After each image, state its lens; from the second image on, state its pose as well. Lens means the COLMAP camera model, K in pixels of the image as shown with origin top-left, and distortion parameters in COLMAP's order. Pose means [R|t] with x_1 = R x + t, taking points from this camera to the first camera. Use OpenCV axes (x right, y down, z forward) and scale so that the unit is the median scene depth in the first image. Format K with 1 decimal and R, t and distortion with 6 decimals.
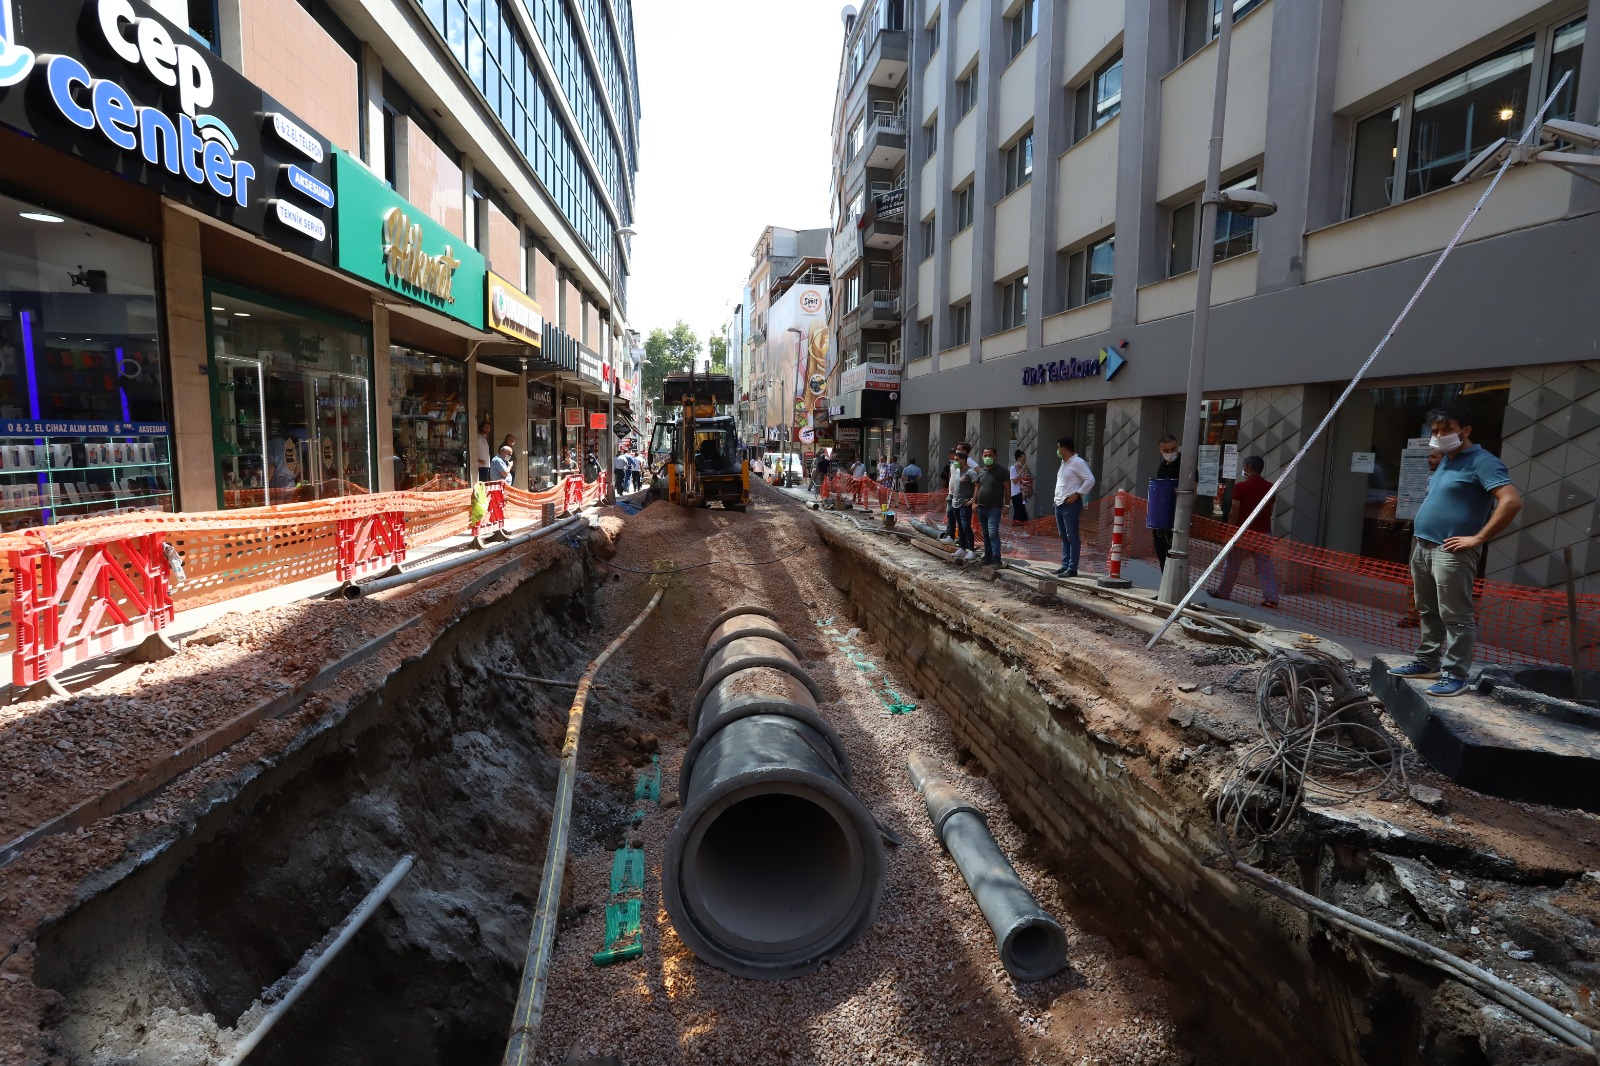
lens RADIAL K [[780.4, 0, 803.3], [0, 780.4, 529.5], [0, 0, 1]] dist [-0.070007, 0.030064]
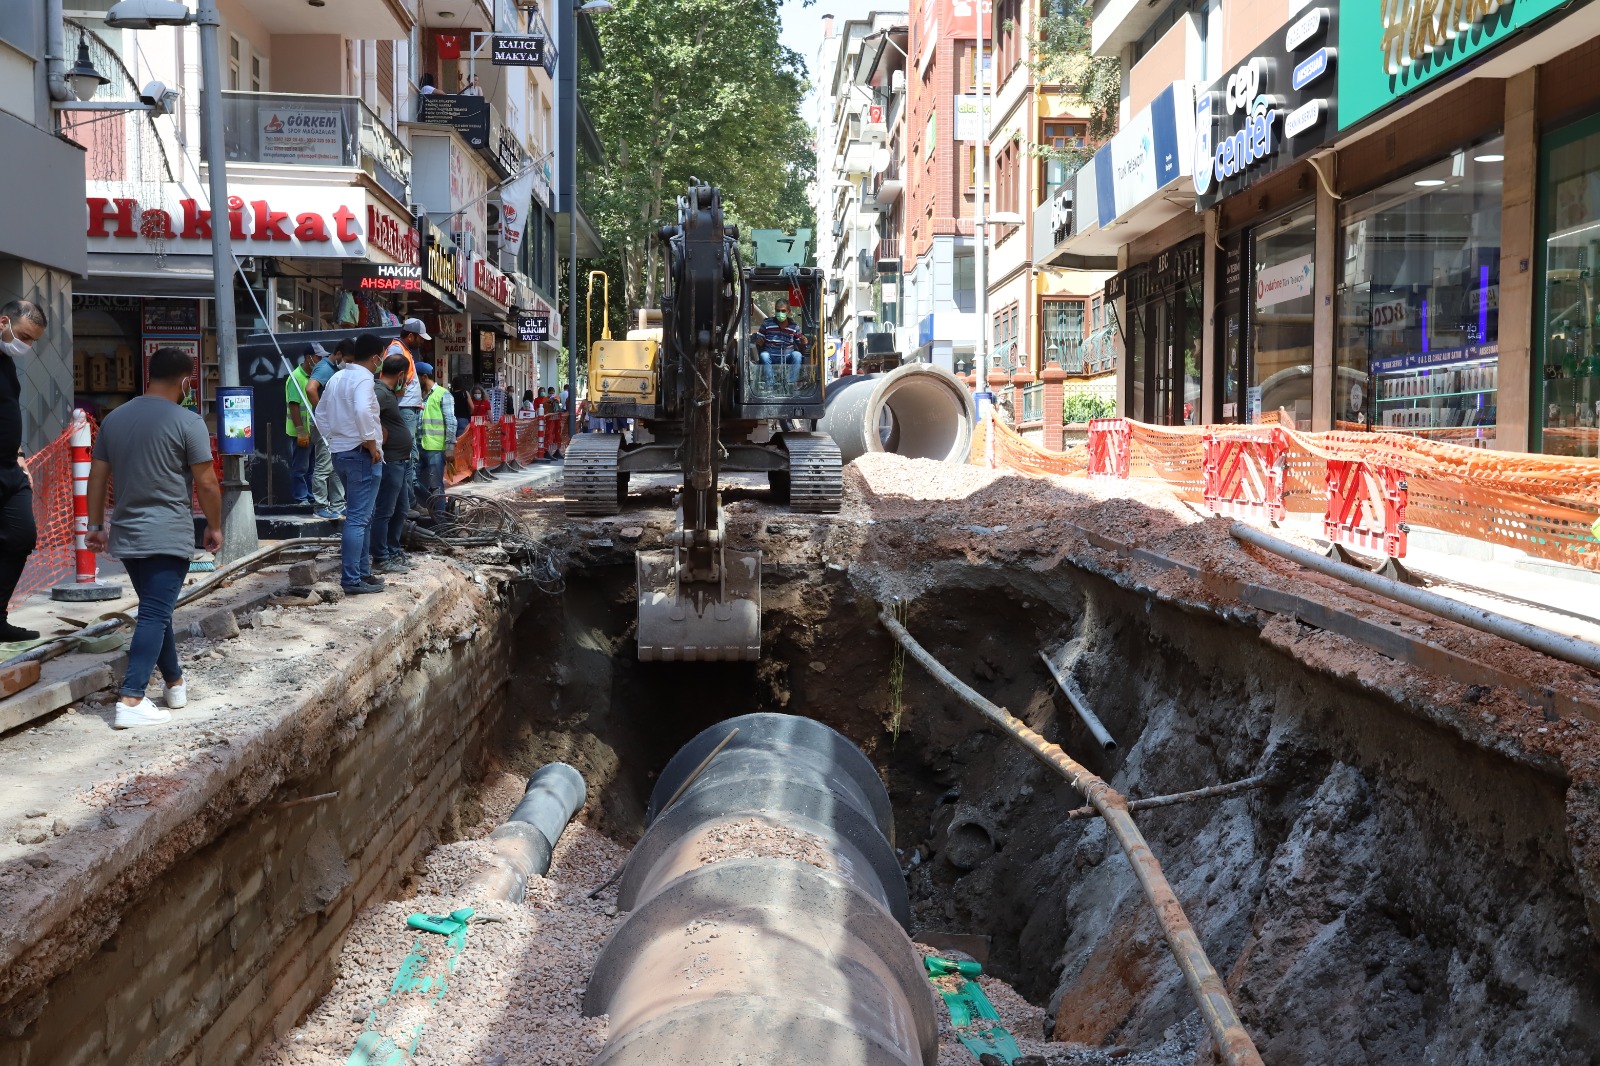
lens RADIAL K [[1733.2, 0, 800.0], [0, 1733.2, 533.0], [0, 0, 1]] dist [0.057978, 0.019759]
pose [[-0.996082, -0.025670, 0.084622, -0.210191], [-0.011737, 0.986851, 0.161205, -0.203823], [-0.087648, 0.159580, -0.983286, 2.607583]]
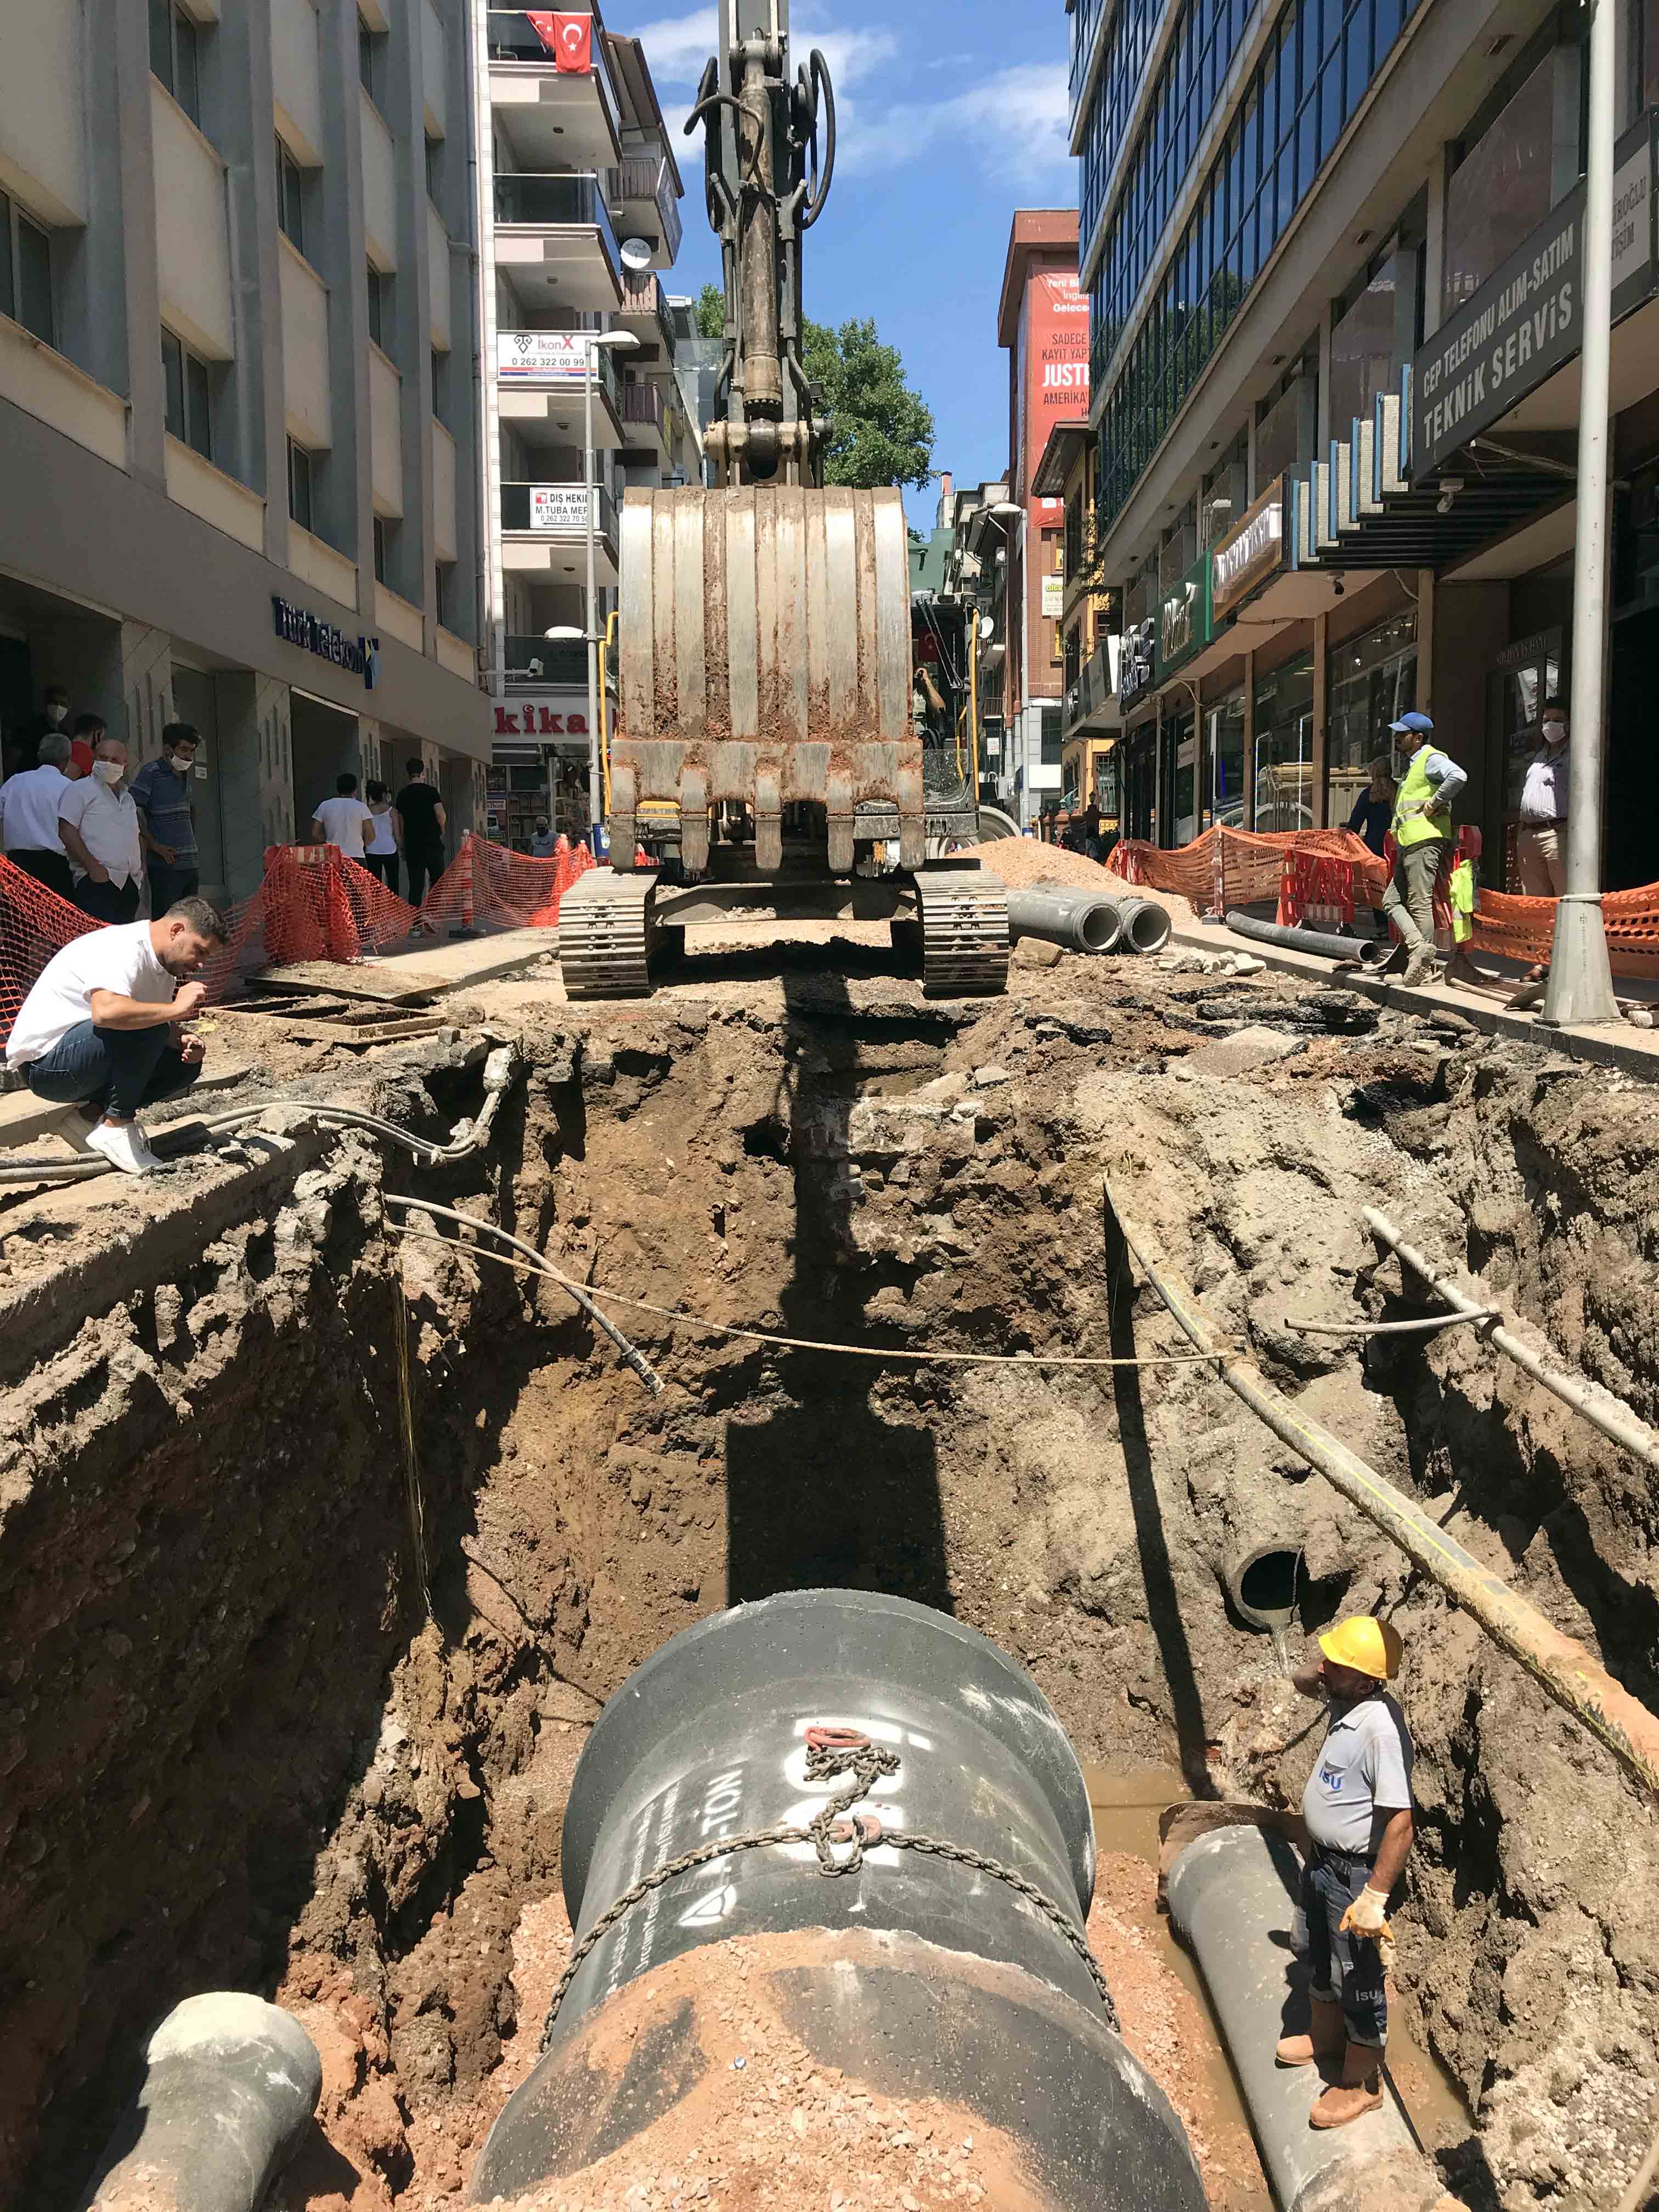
lens RADIAL K [[1800.9, 0, 781.4], [0, 1800.9, 1044.2], [0, 0, 1]] dist [0.004607, 0.011347]
pose [[-0.985837, -0.019231, 0.166601, -0.437469], [0.013490, 0.981091, 0.193076, -0.303013], [-0.167164, 0.192588, -0.966936, 4.247442]]
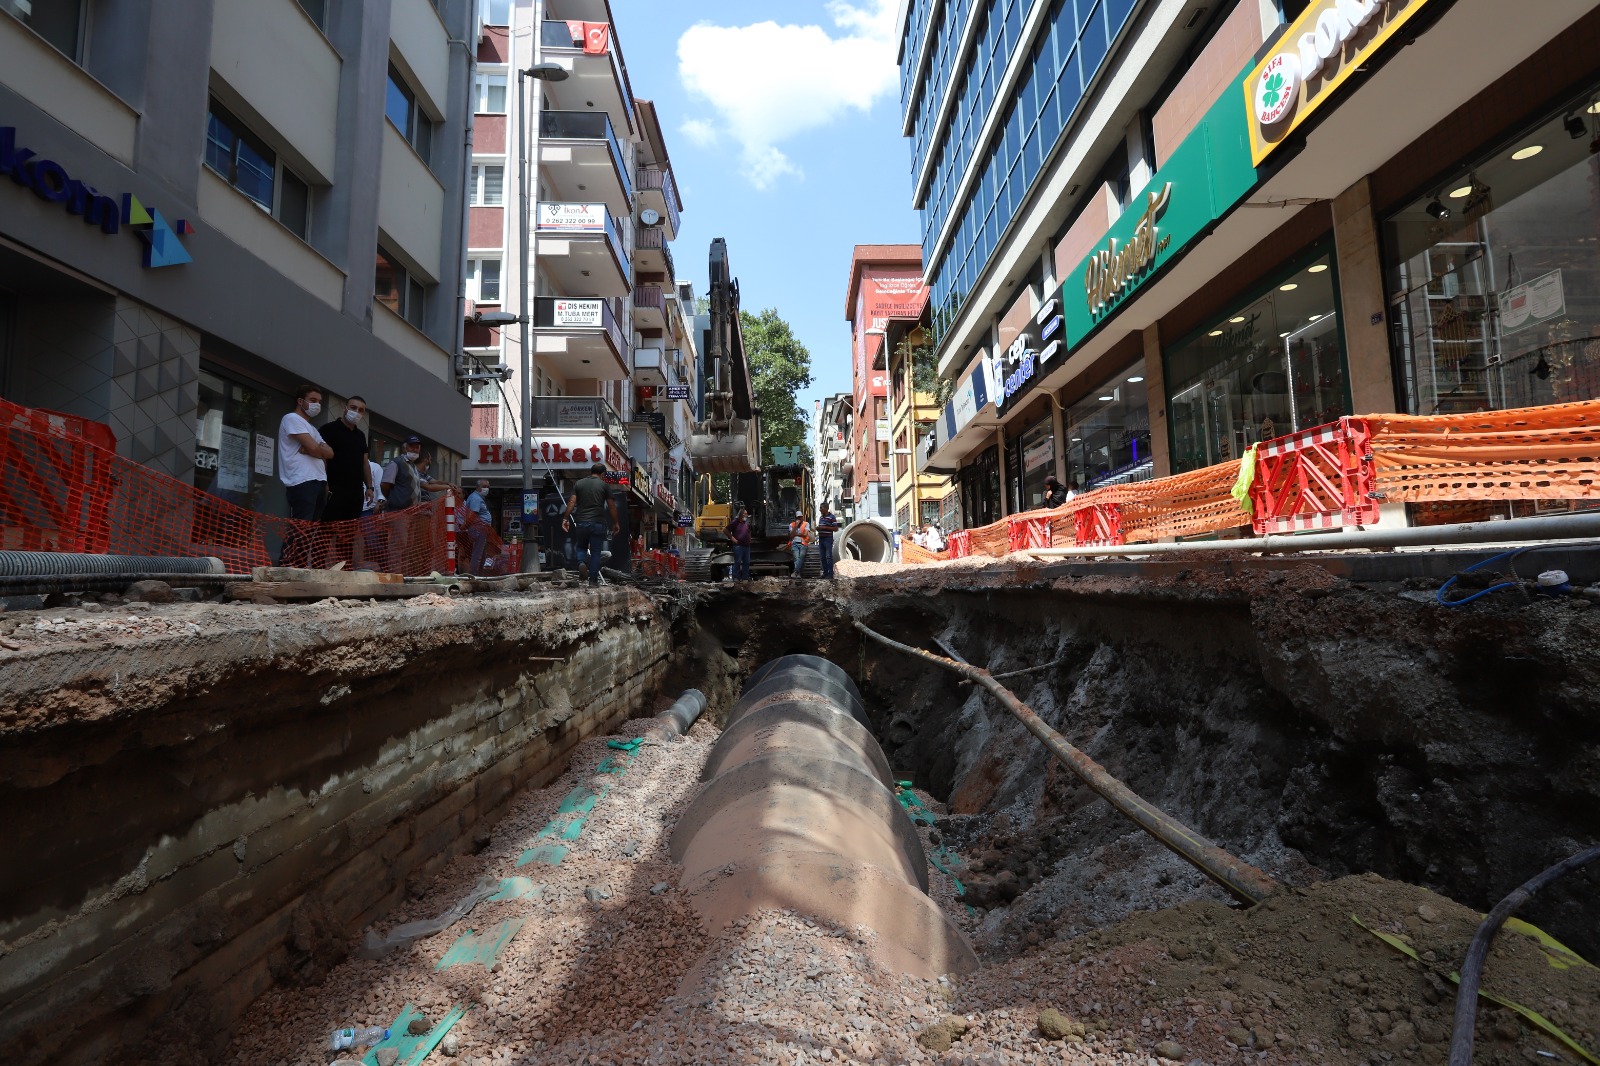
lens RADIAL K [[780.4, 0, 803.3], [0, 780.4, 529.5], [0, 0, 1]] dist [-0.070007, 0.030064]
pose [[-0.995539, 0.012449, 0.093524, -0.191271], [0.014801, 0.999590, 0.024497, -0.020330], [-0.093181, 0.025772, -0.995316, 2.432541]]
